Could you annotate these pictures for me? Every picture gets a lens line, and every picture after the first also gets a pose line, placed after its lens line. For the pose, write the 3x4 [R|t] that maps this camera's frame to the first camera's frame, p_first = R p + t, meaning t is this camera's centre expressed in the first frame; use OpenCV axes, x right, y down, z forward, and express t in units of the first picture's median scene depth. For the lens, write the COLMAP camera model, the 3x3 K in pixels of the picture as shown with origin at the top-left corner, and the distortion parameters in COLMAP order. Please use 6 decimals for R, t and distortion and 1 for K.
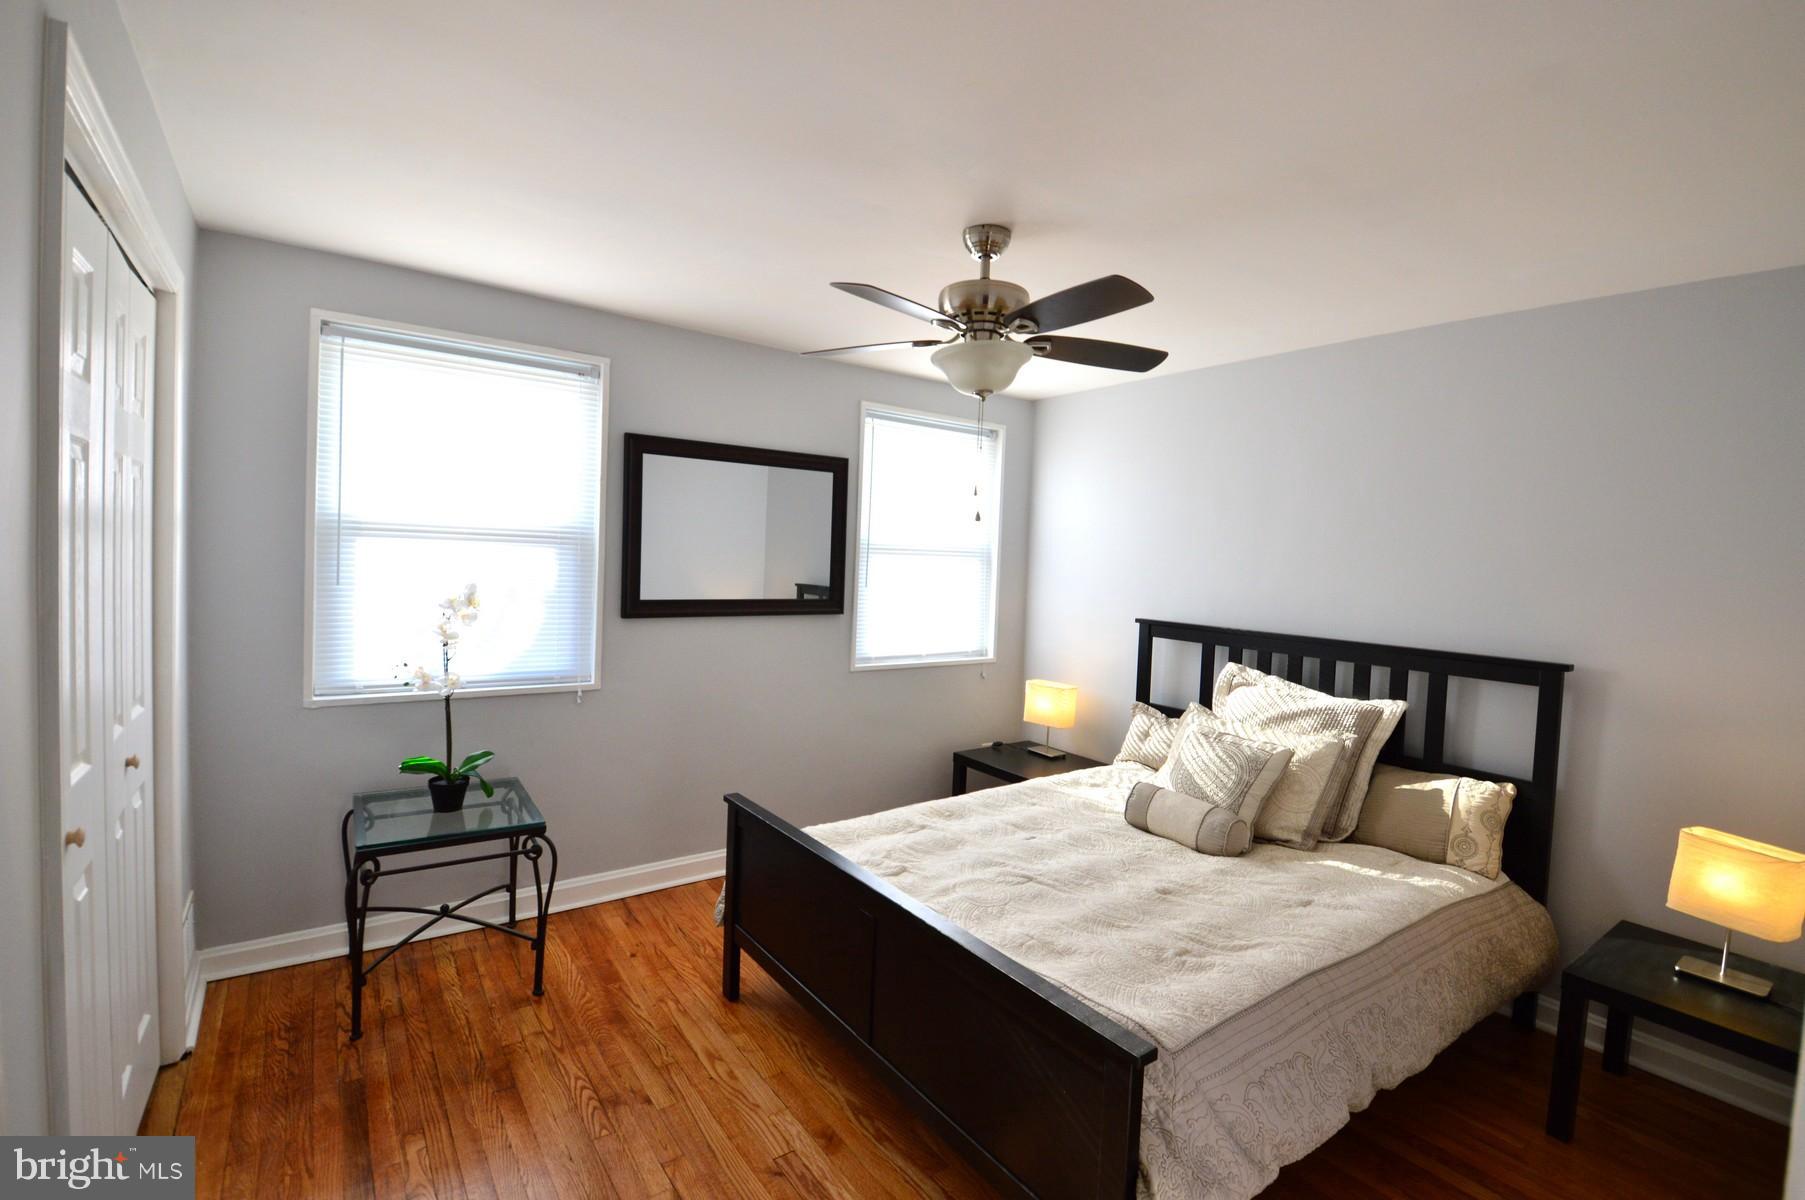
lens RADIAL K [[801.9, 0, 896.1], [0, 801.9, 588.1], [0, 0, 1]] dist [0.001434, -0.013839]
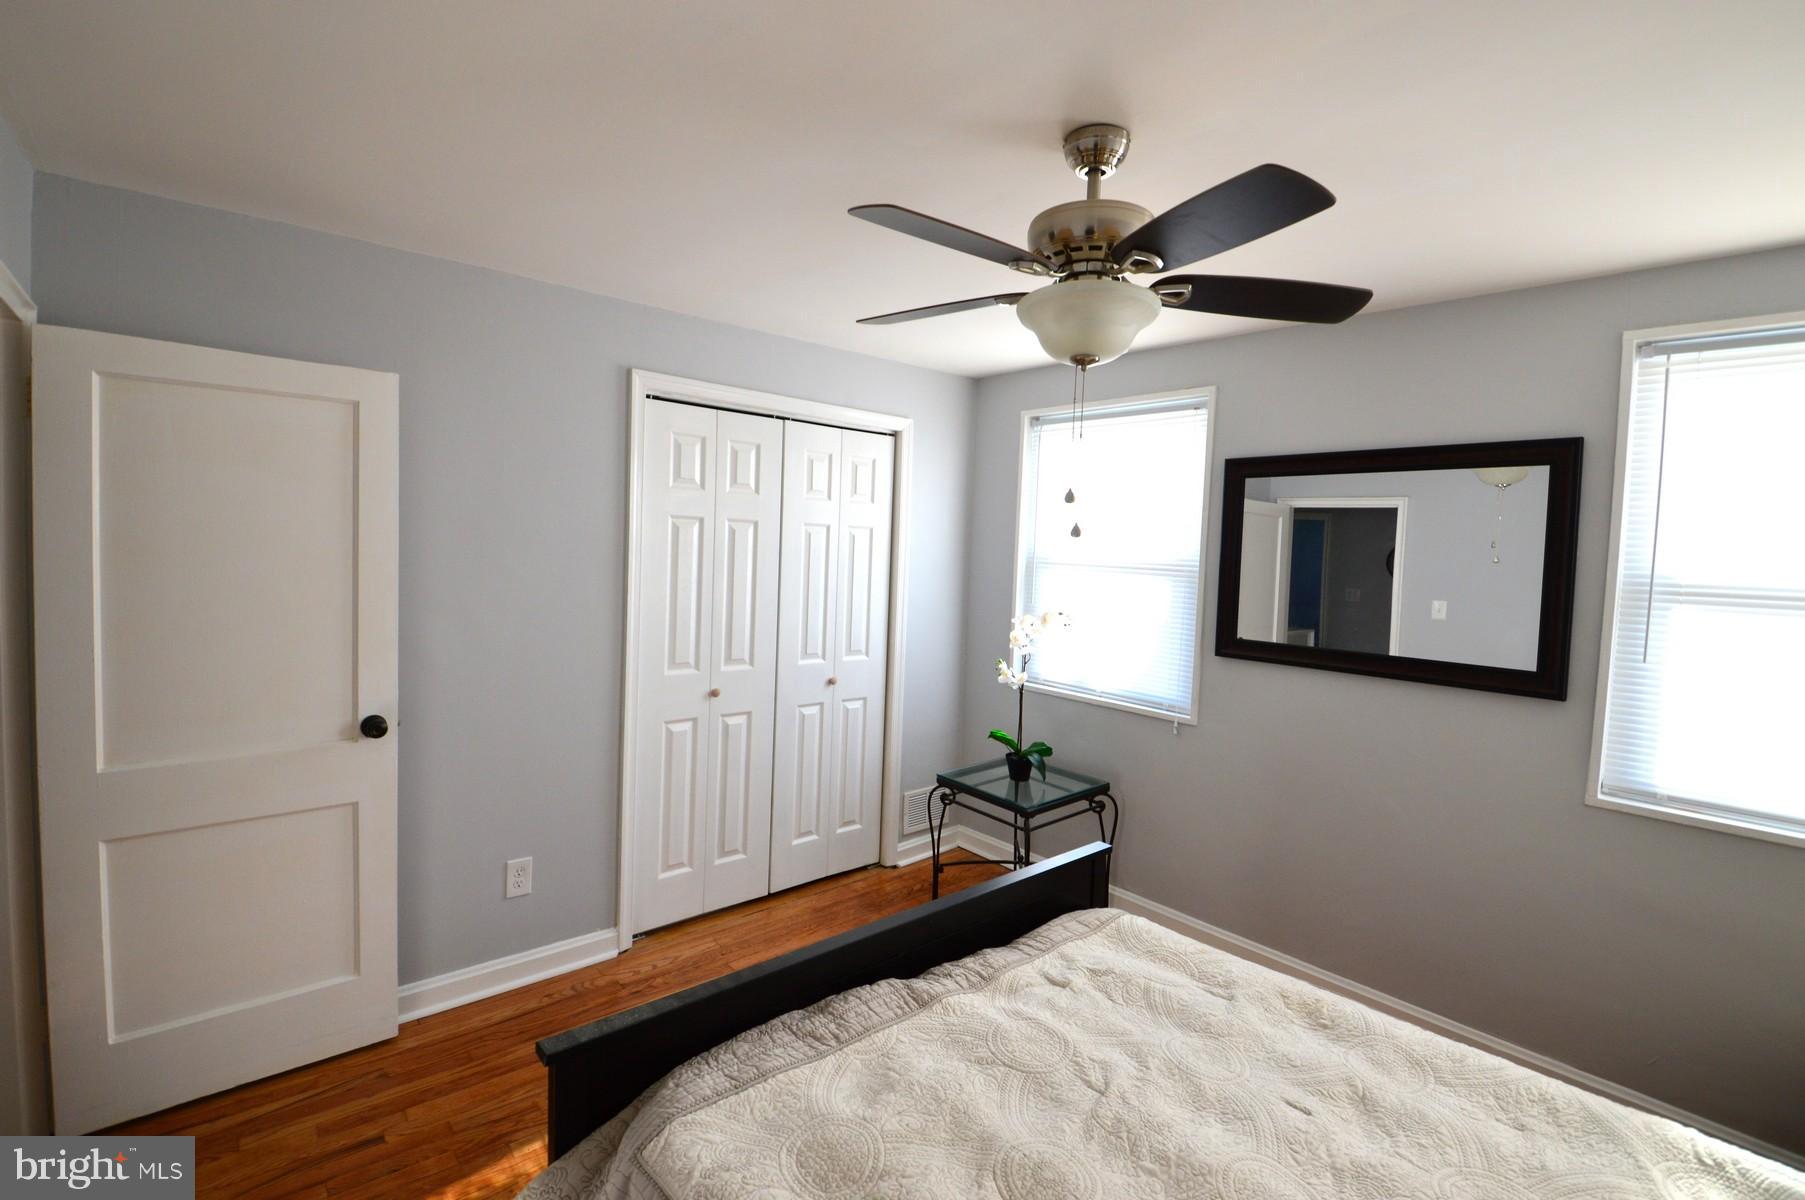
lens RADIAL K [[801.9, 0, 896.1], [0, 801.9, 588.1], [0, 0, 1]] dist [0.001434, -0.013839]
pose [[0.087950, 0.017343, -0.995974, 0.642869], [-0.077413, 0.996944, 0.010523, -0.025589], [0.993112, 0.076176, 0.089024, 0.617512]]
